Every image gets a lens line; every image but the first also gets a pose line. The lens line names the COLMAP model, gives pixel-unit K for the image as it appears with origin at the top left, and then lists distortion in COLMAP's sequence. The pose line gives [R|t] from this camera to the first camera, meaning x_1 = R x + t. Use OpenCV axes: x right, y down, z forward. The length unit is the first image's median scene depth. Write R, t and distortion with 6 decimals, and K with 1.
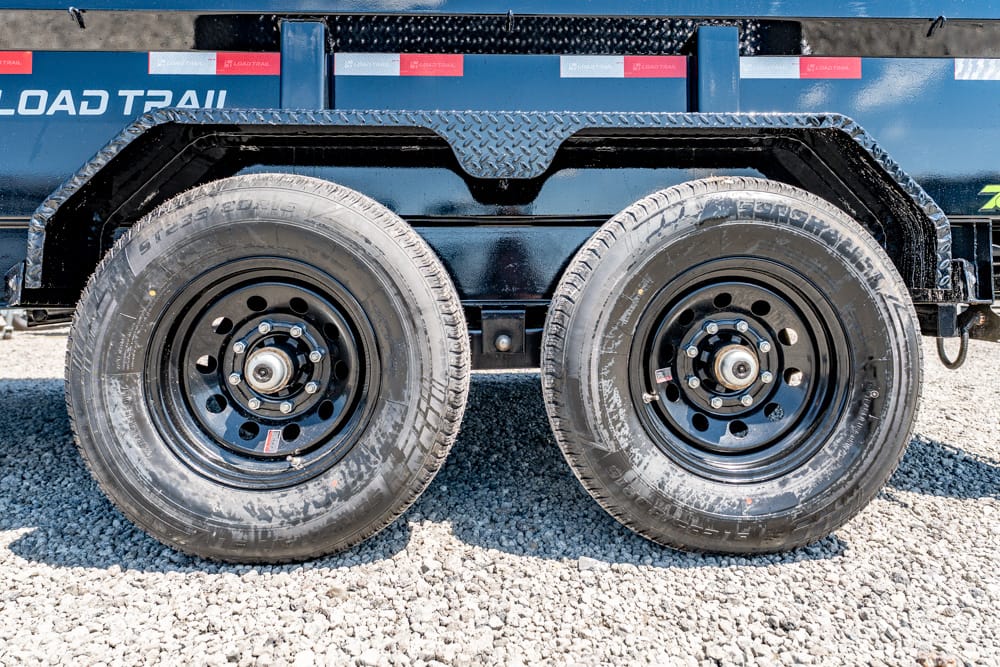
lens RADIAL K [[797.7, 0, 465.0], [0, 797.7, 315.4], [0, 0, 1]] dist [0.000329, 0.001328]
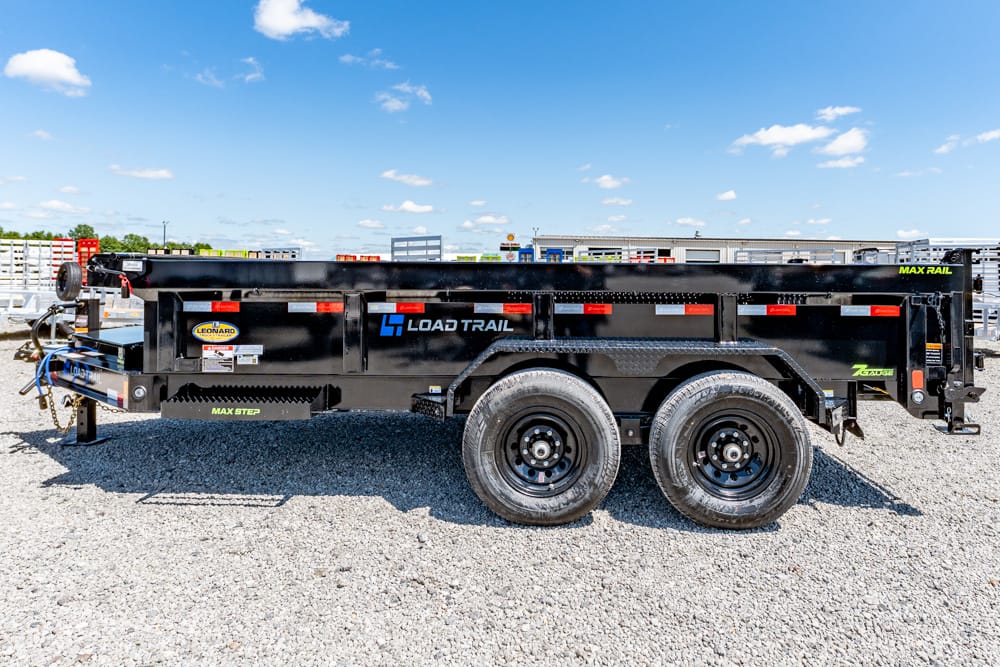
lens RADIAL K [[784.2, 0, 421.7], [0, 784.2, 280.7], [0, 0, 1]] dist [0.007335, -0.006019]
pose [[0.994054, 0.001994, -0.108873, -0.358219], [-0.000708, 0.999930, 0.011845, -0.506462], [0.108889, -0.011697, 0.993985, -1.541467]]
